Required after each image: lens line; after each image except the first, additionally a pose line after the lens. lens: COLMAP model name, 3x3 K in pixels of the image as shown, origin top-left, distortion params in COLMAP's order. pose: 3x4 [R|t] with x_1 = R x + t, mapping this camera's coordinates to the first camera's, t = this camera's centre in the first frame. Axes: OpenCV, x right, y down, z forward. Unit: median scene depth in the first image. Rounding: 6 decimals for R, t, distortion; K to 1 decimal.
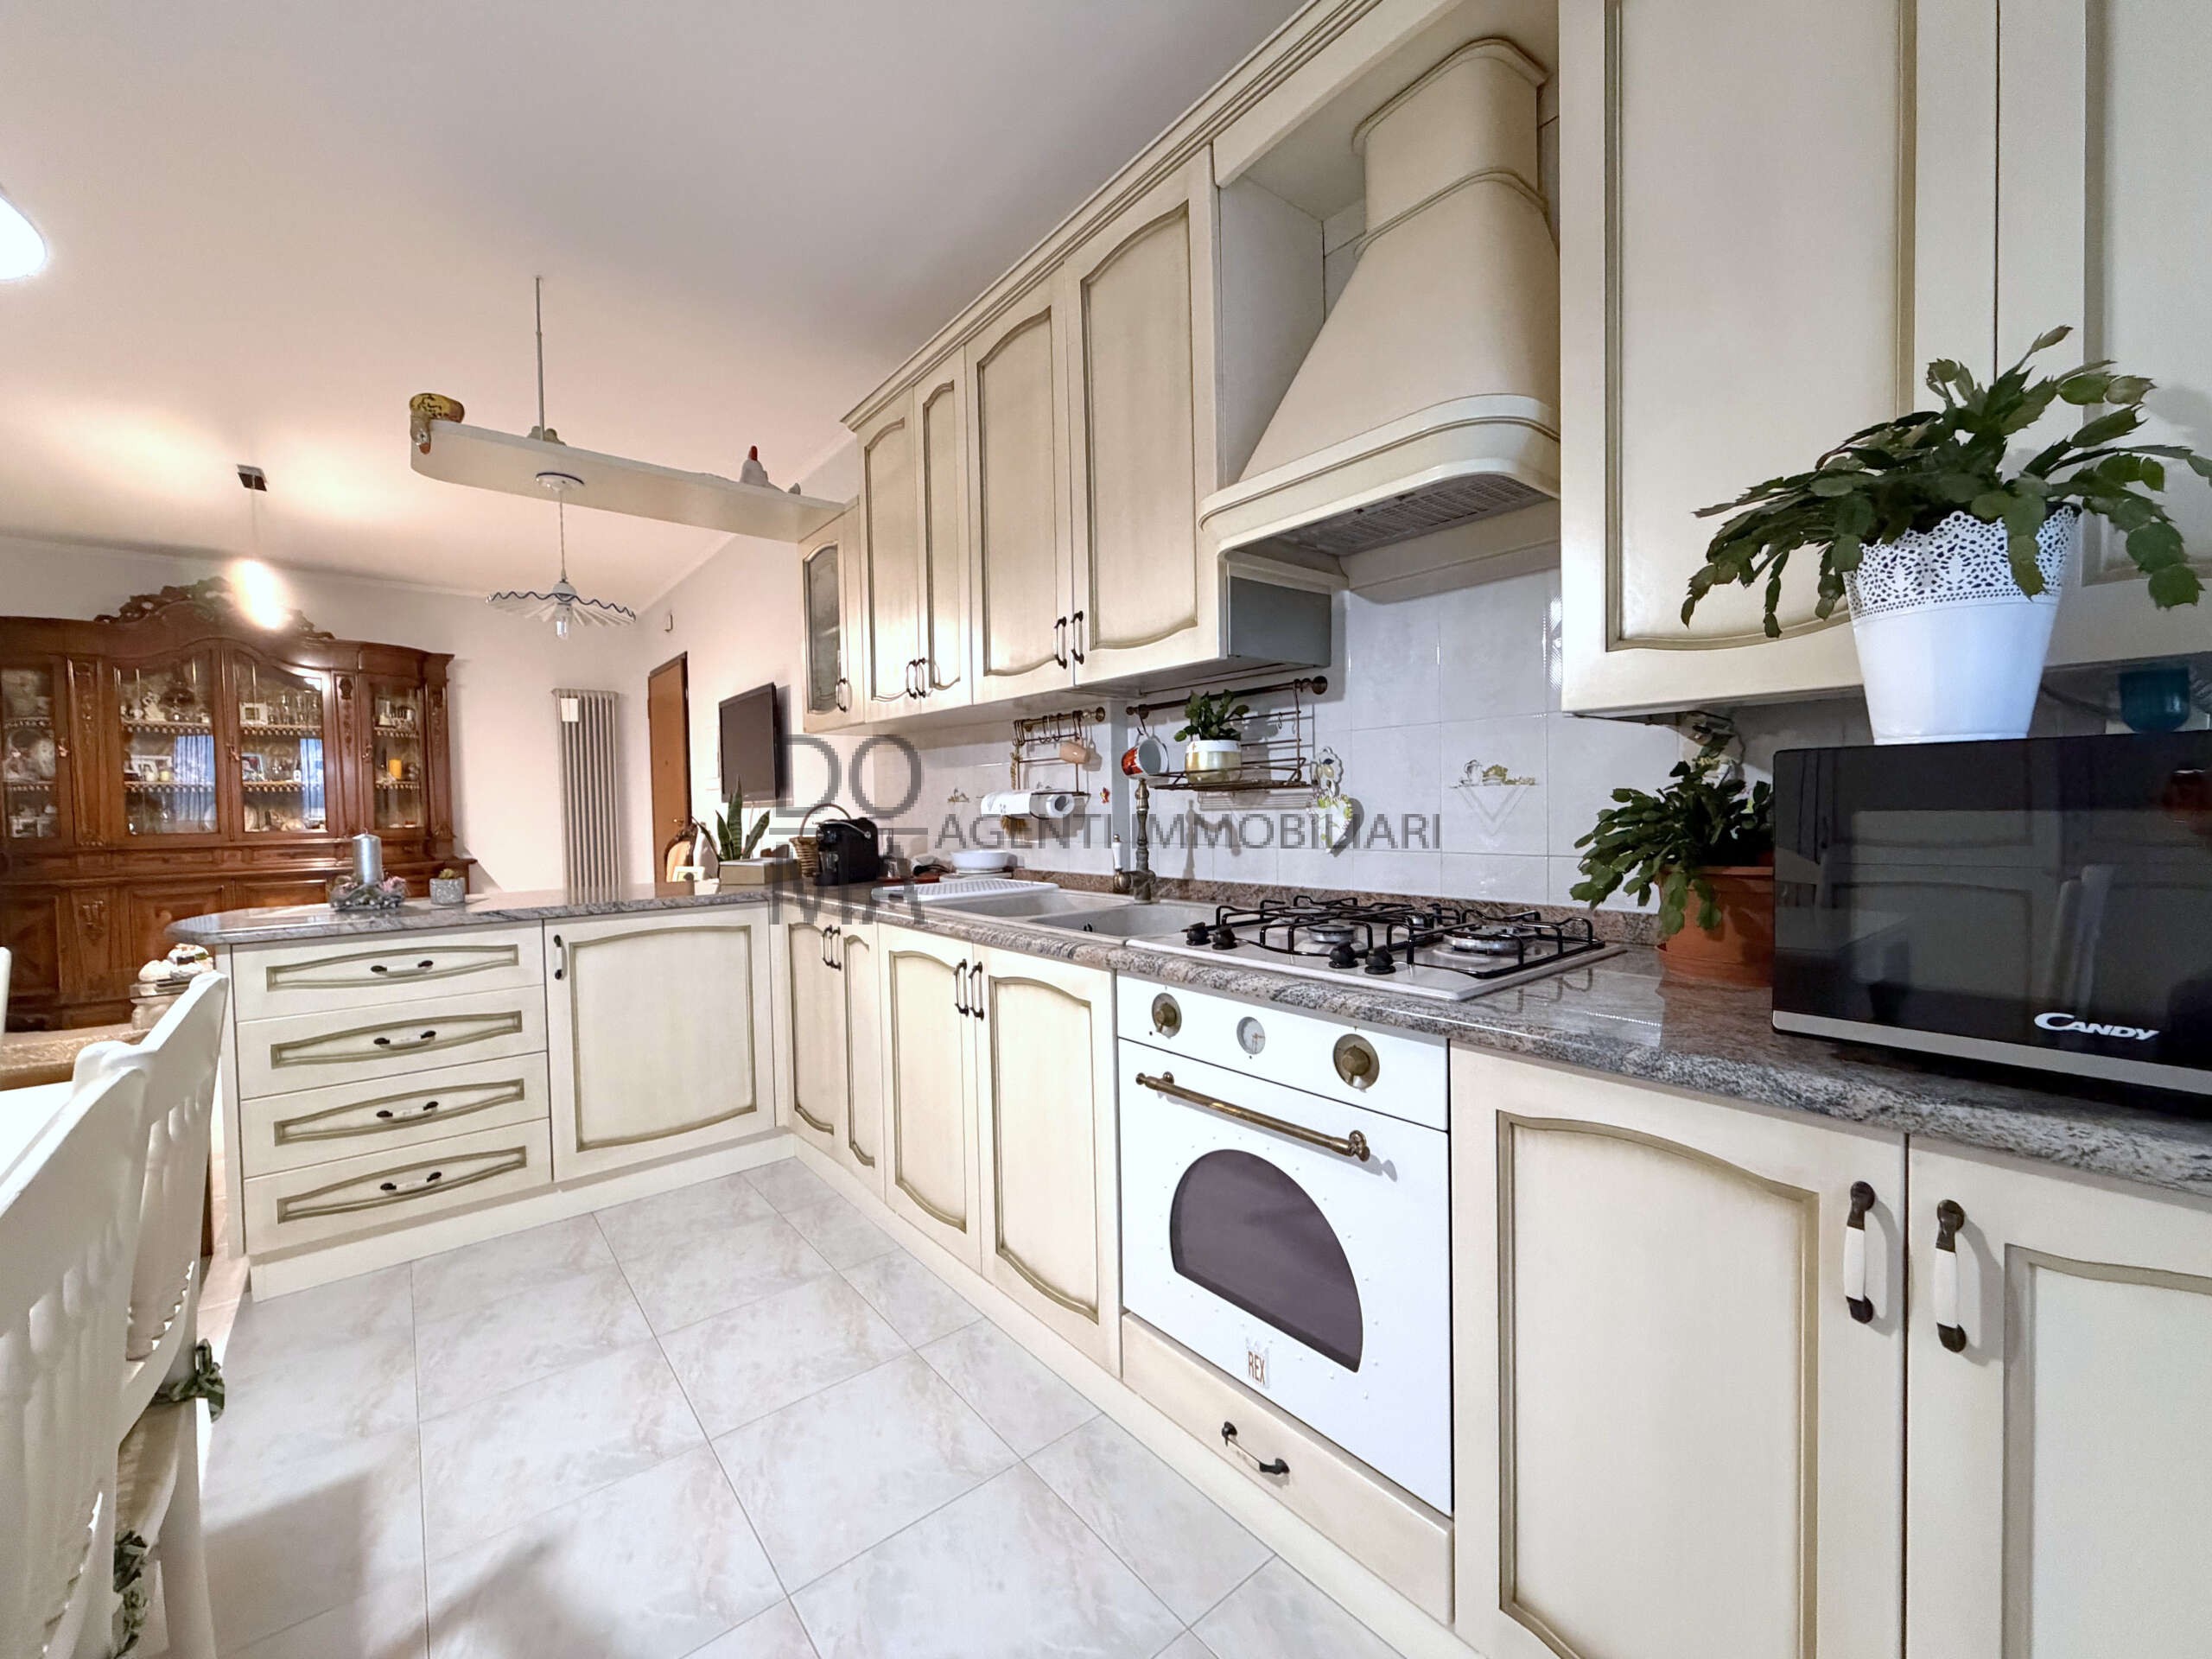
lens RADIAL K [[880.3, 0, 1098.4], [0, 880.3, 828.6], [0, 0, 1]] dist [0.000044, 0.000007]
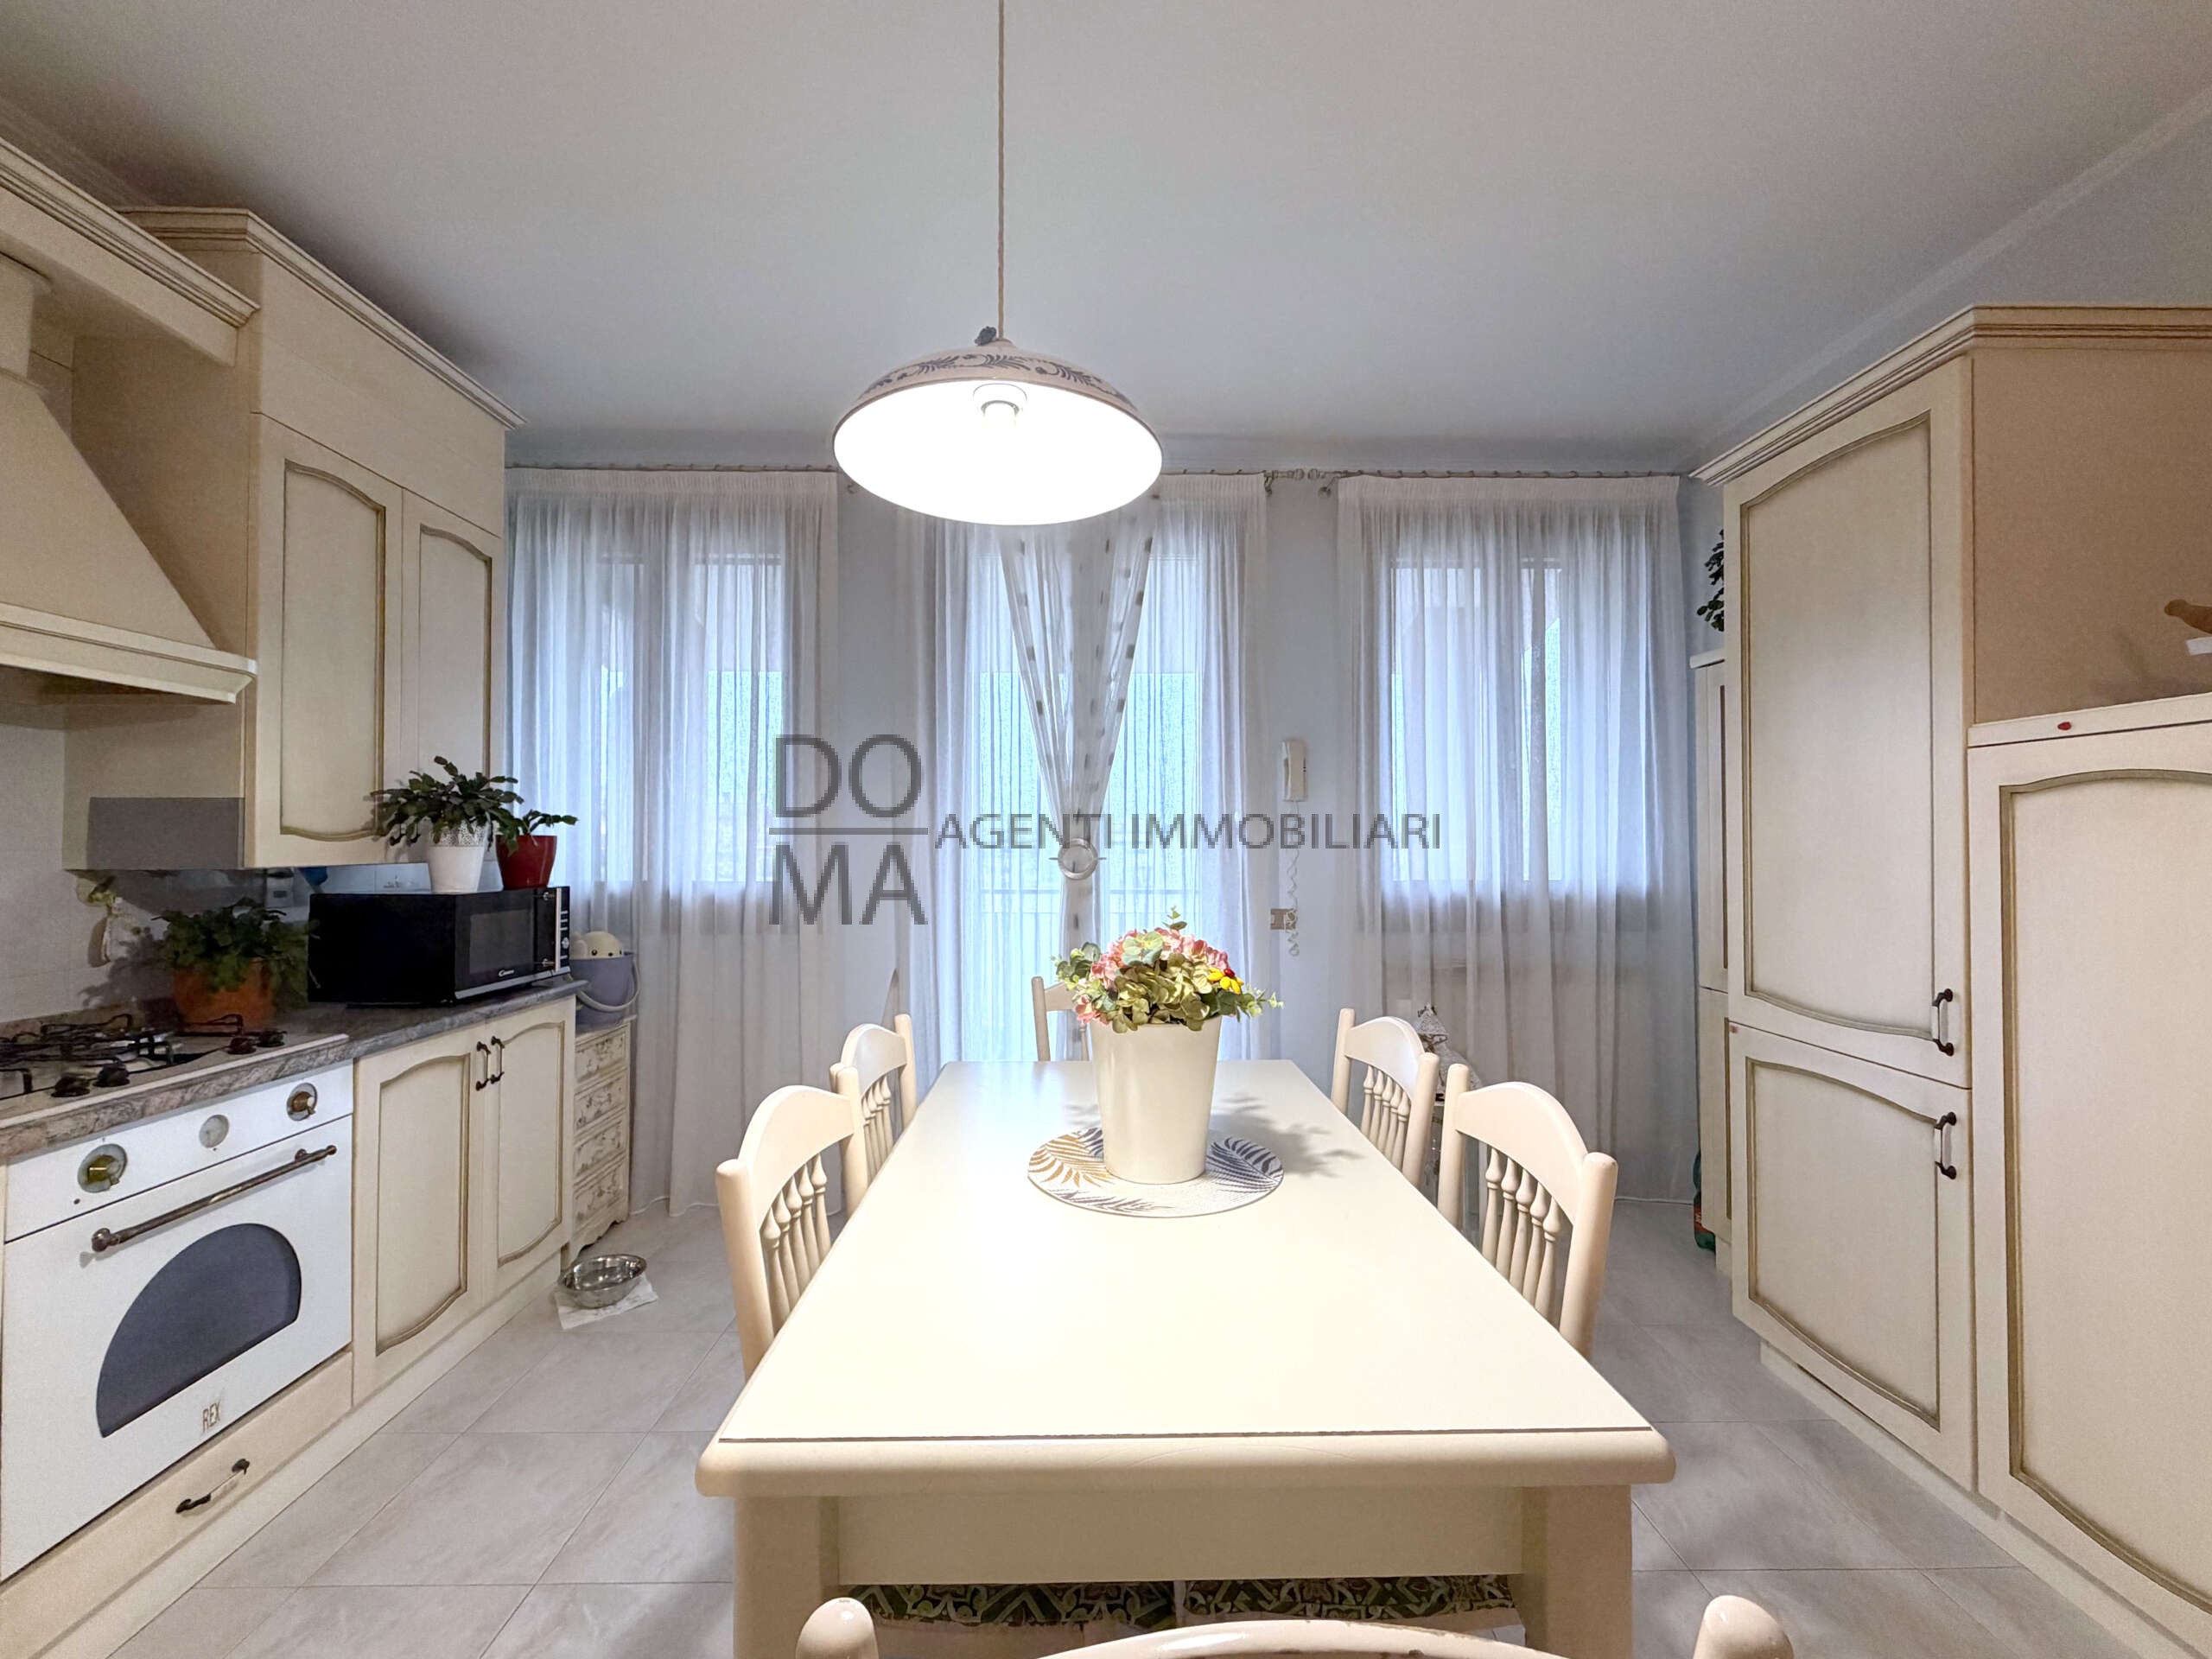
lens RADIAL K [[894.9, 0, 1098.5], [0, 894.9, 829.6], [0, 0, 1]] dist [0.000756, 0.000244]
pose [[-0.788031, 0.031457, 0.614831, -1.136894], [0.033727, 0.999400, -0.007905, -0.091990], [-0.614711, 0.014507, -0.788619, 0.901801]]
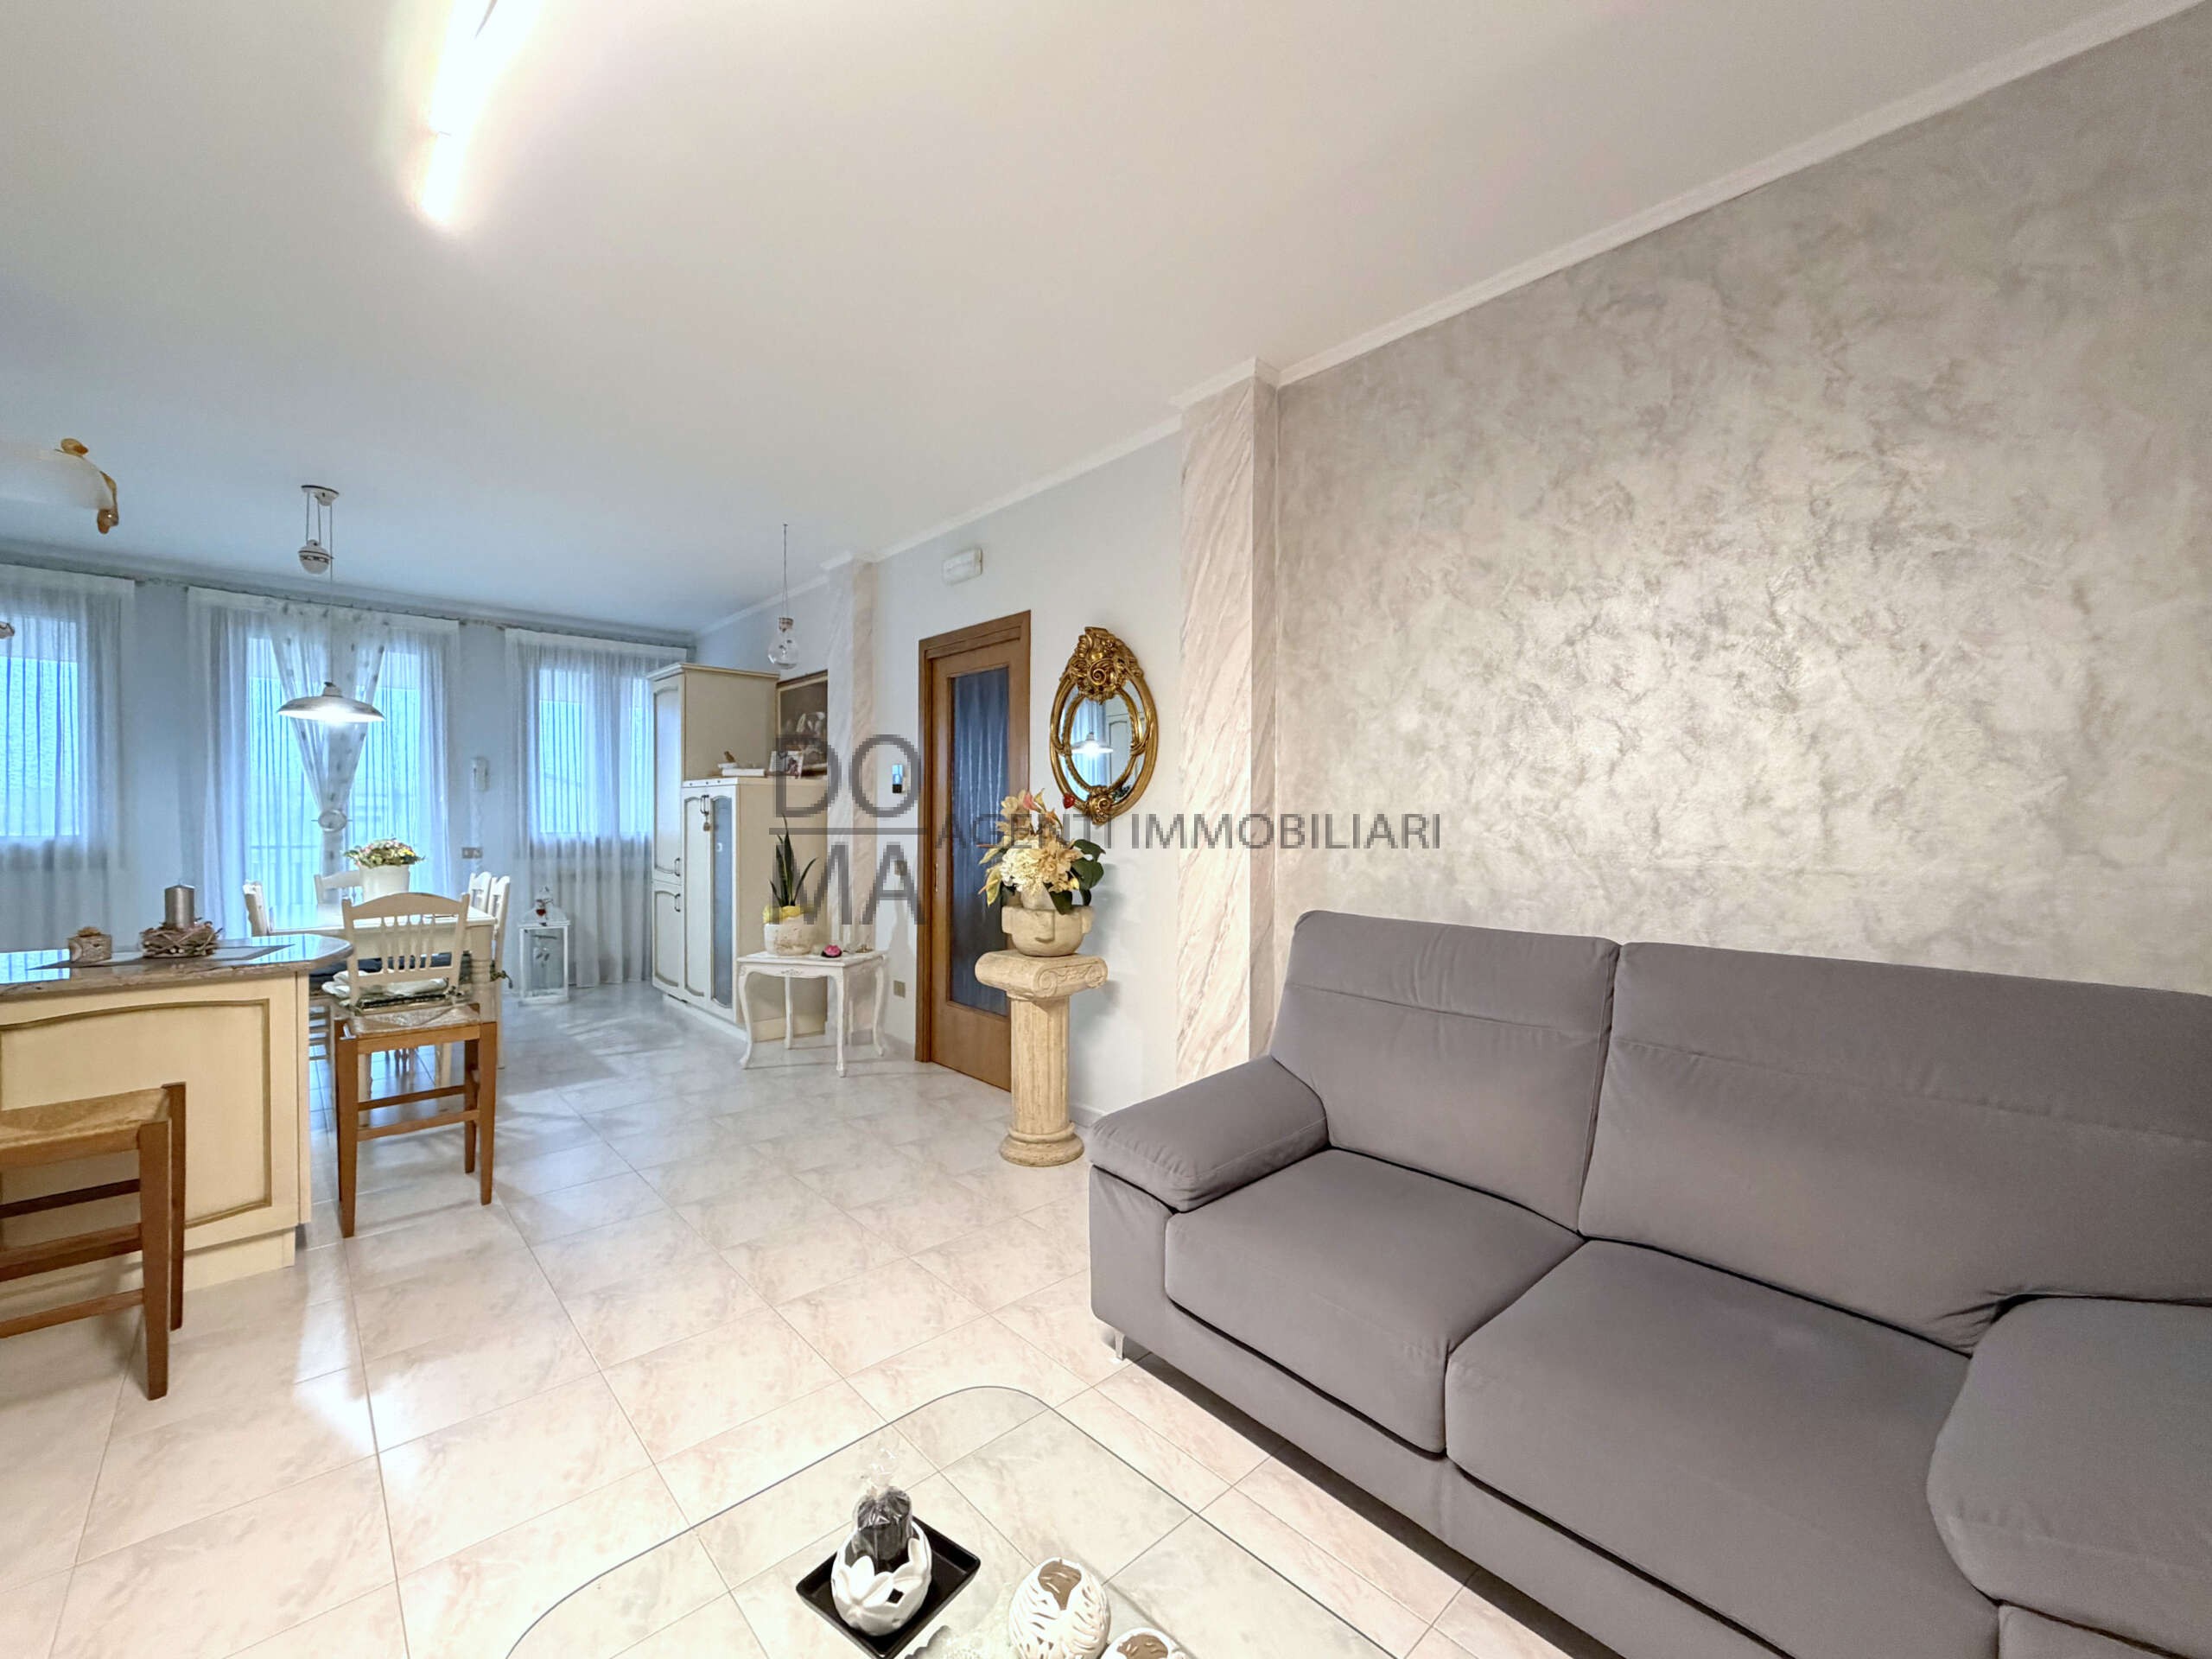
lens RADIAL K [[895.6, 0, 1095.2], [0, 895.6, 835.7], [0, 0, 1]] dist [-0.000605, -0.000077]
pose [[-0.997859, 0.014585, -0.063750, -2.575758], [0.011494, 0.998753, 0.048588, -0.121763], [0.064379, 0.047751, -0.996782, 2.965986]]
